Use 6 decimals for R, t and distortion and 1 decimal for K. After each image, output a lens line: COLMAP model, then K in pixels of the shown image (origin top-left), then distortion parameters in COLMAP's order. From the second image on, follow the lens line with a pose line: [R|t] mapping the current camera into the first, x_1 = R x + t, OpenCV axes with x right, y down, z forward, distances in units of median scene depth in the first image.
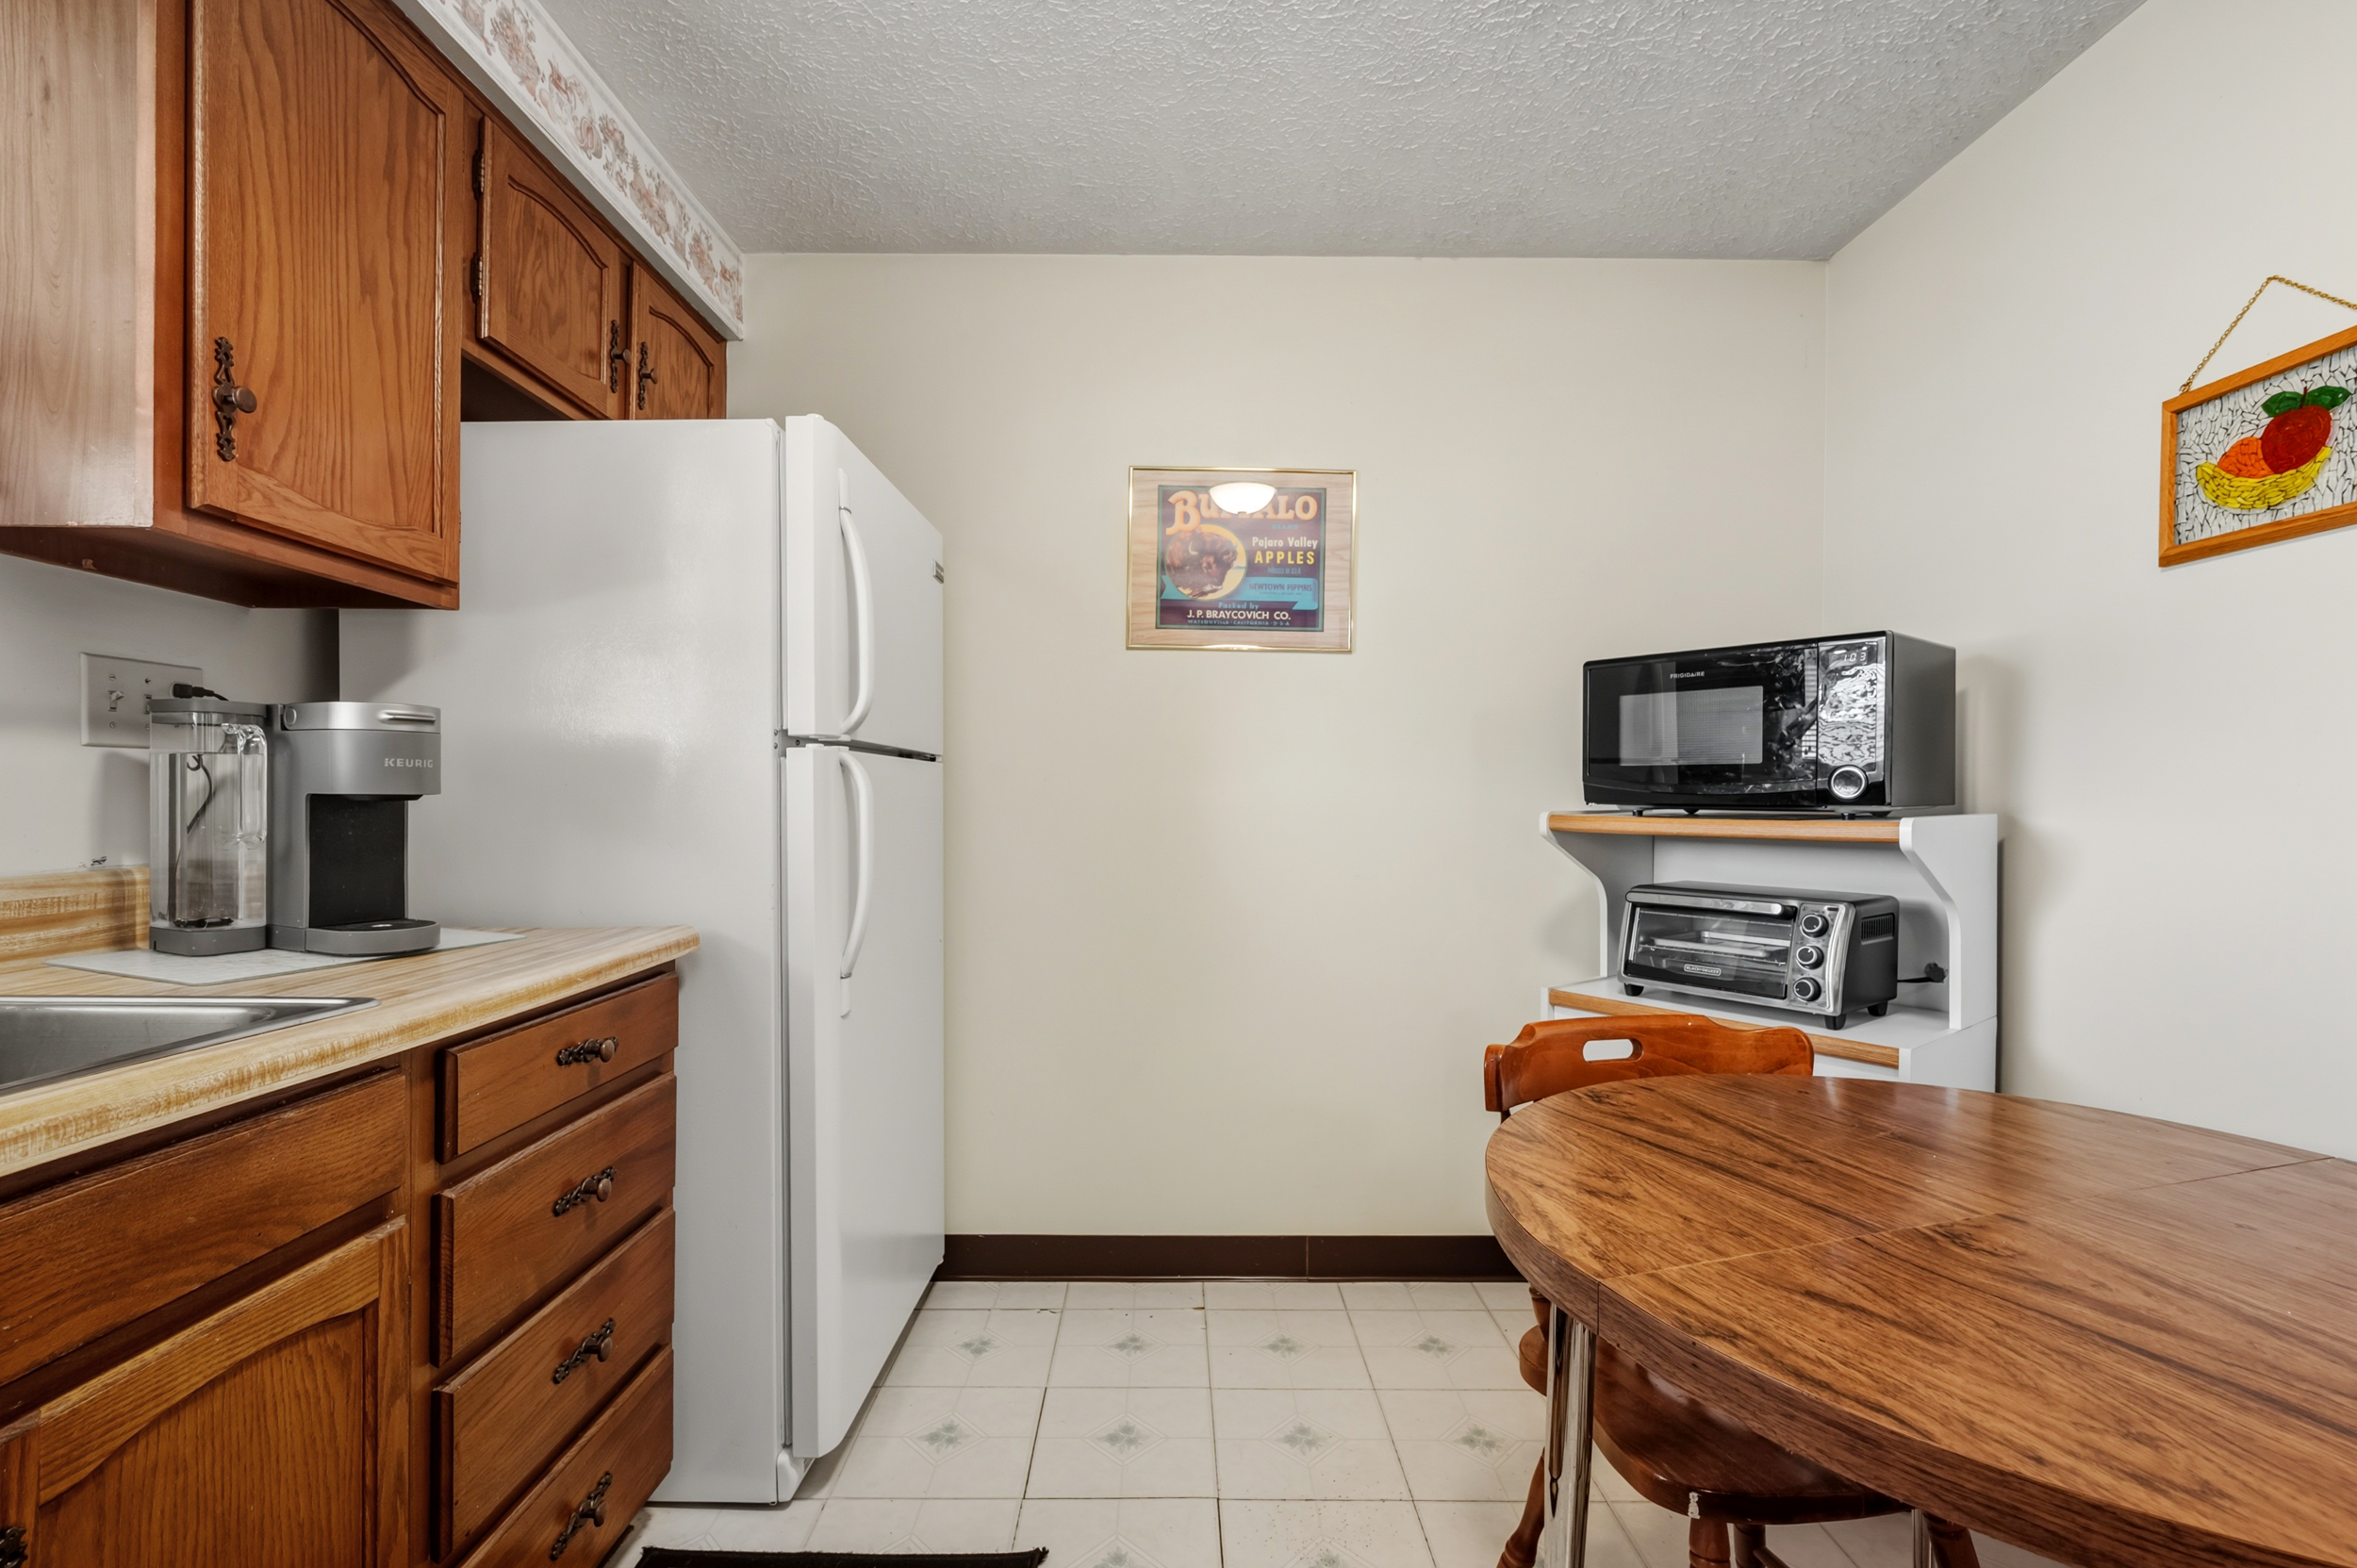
lens RADIAL K [[1051.4, 0, 1173.6], [0, 1051.4, 806.6], [0, 0, 1]] dist [0.001776, 0.000496]
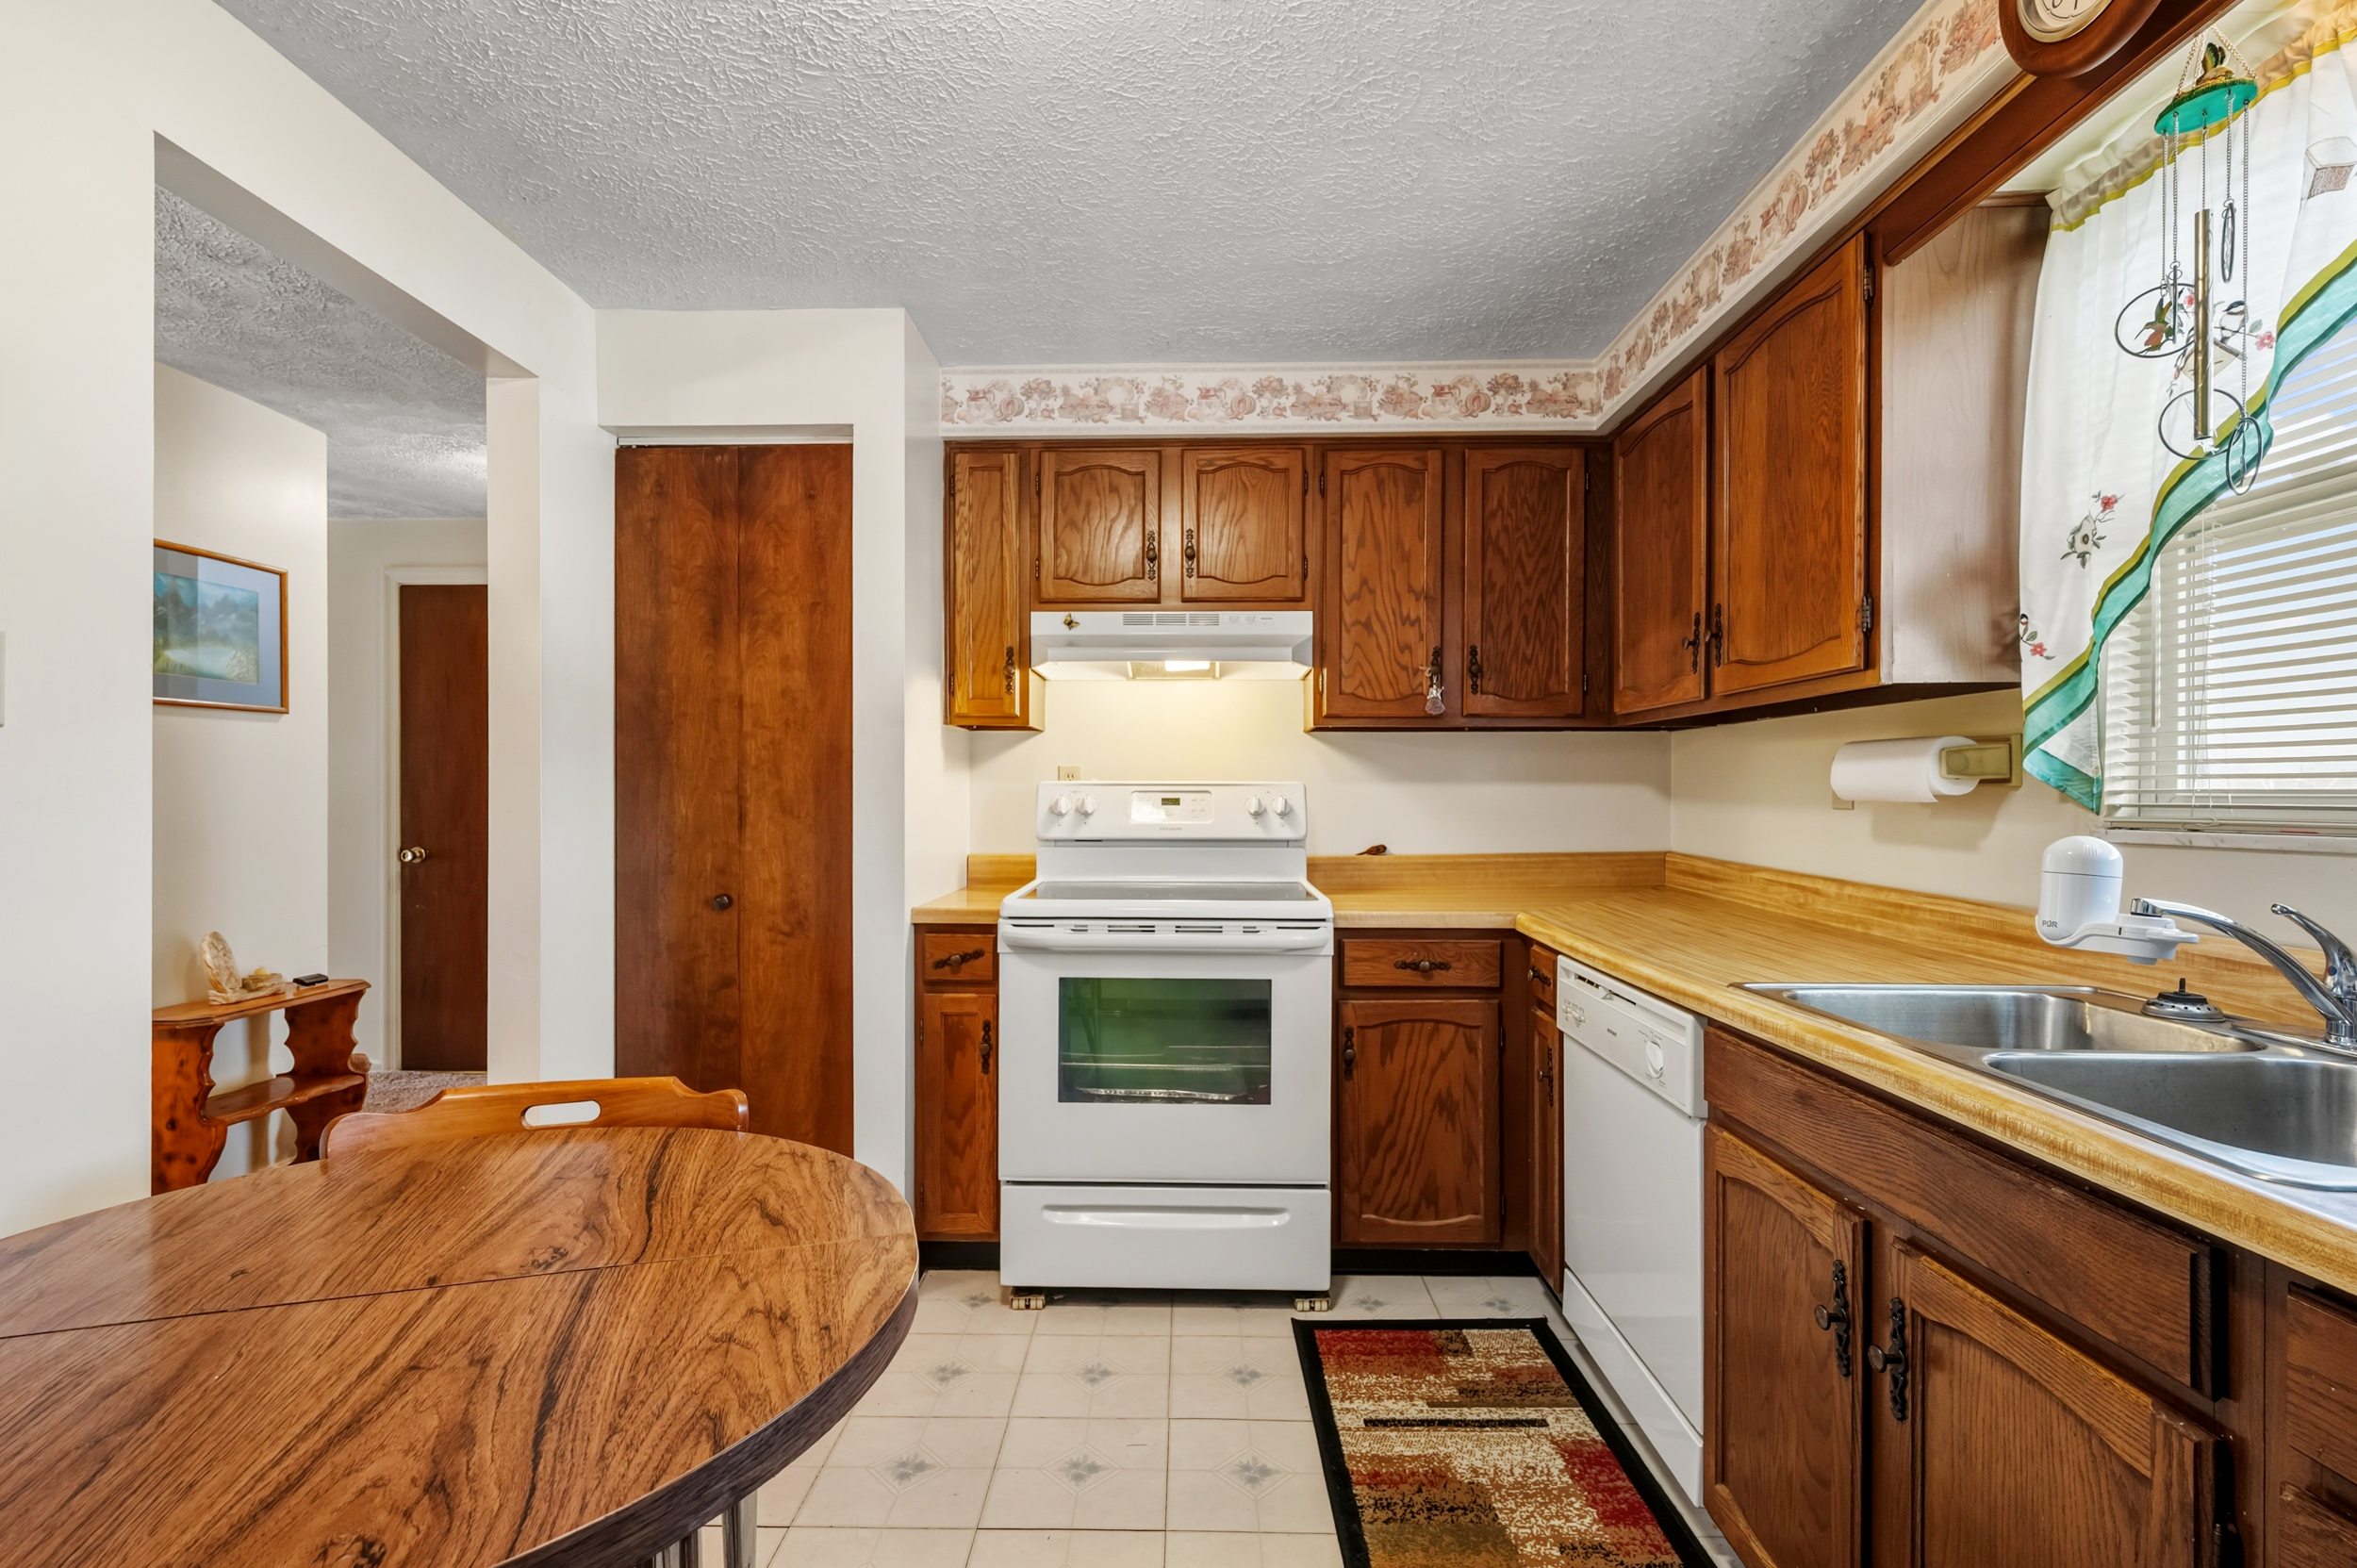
lens RADIAL K [[1061.0, 0, 1174.9], [0, 1061.0, 802.5], [0, 0, 1]] dist [-0.004783, -0.000271]
pose [[-0.999730, -0.011319, 0.020308, 0.038510], [-0.011043, 0.999846, 0.013634, -0.092201], [-0.020459, 0.013406, -0.999701, 1.767391]]
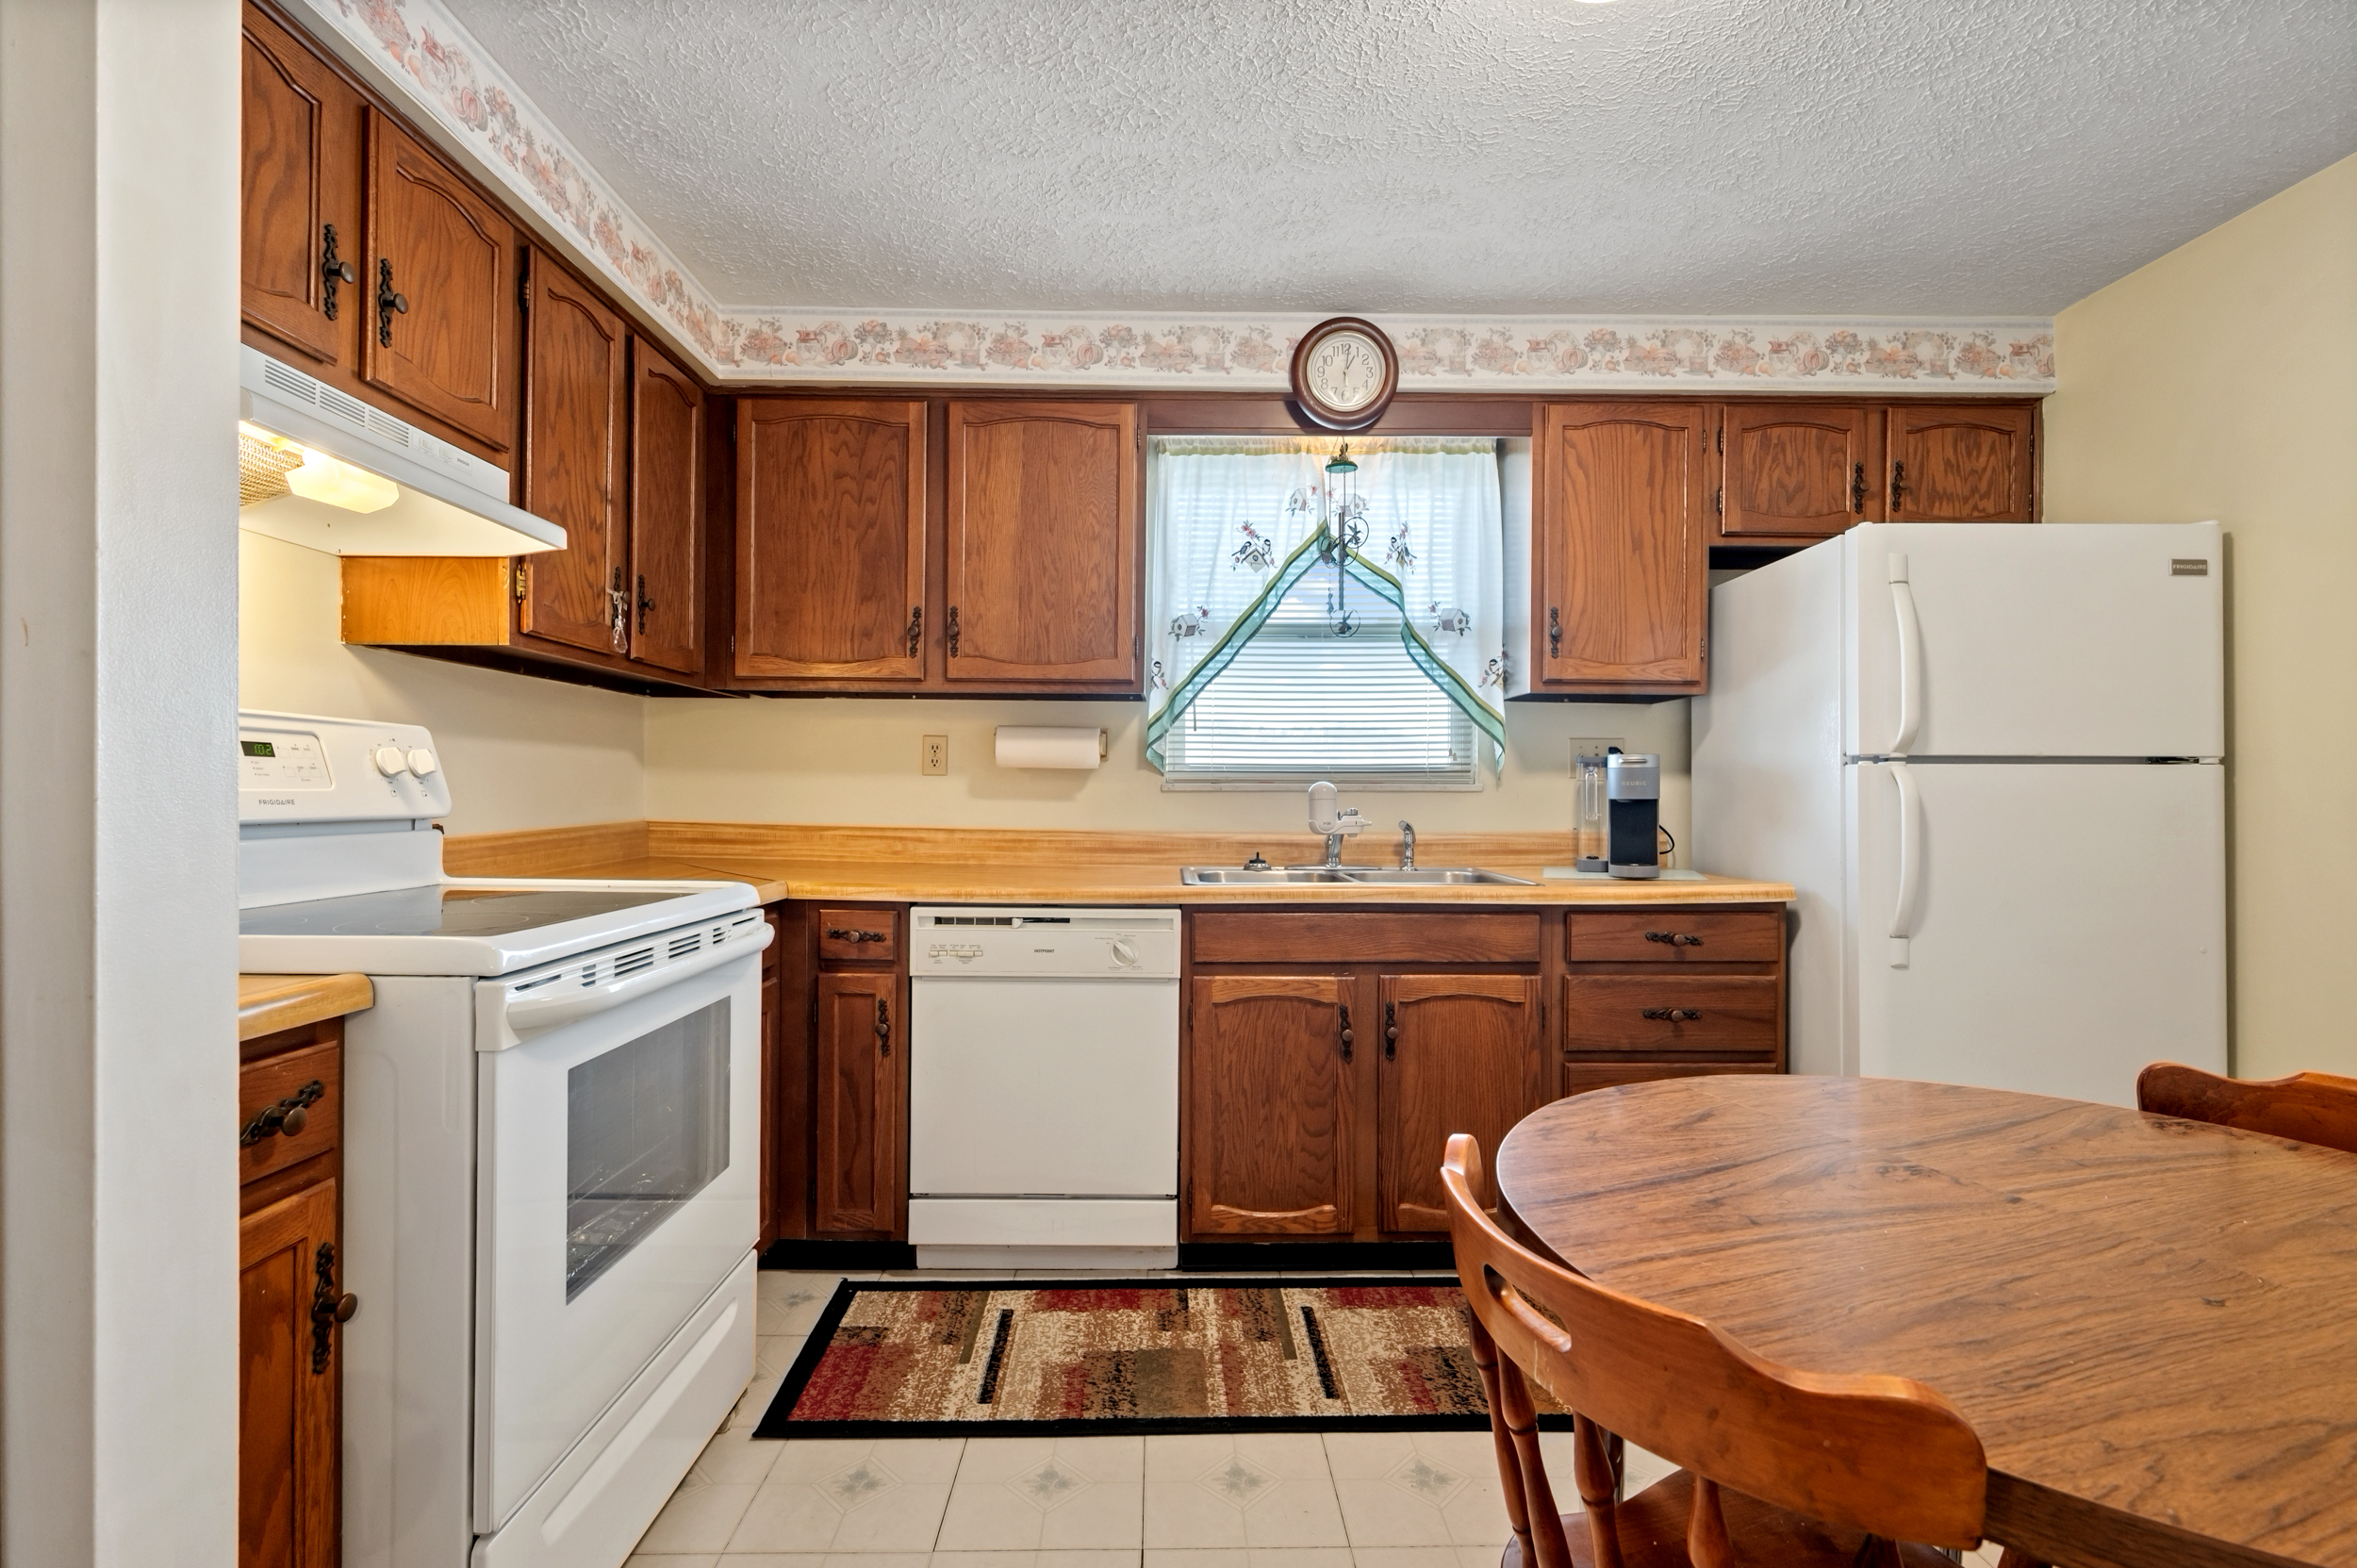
lens RADIAL K [[1047.2, 0, 1182.0], [0, 1047.2, 785.2], [0, 0, 1]] dist [-0.001287, 0.000226]
pose [[0.019374, -0.017032, -0.999667, 1.587667], [-0.010852, 0.999792, -0.017244, 0.007259], [0.999753, 0.011182, 0.019186, 0.133431]]
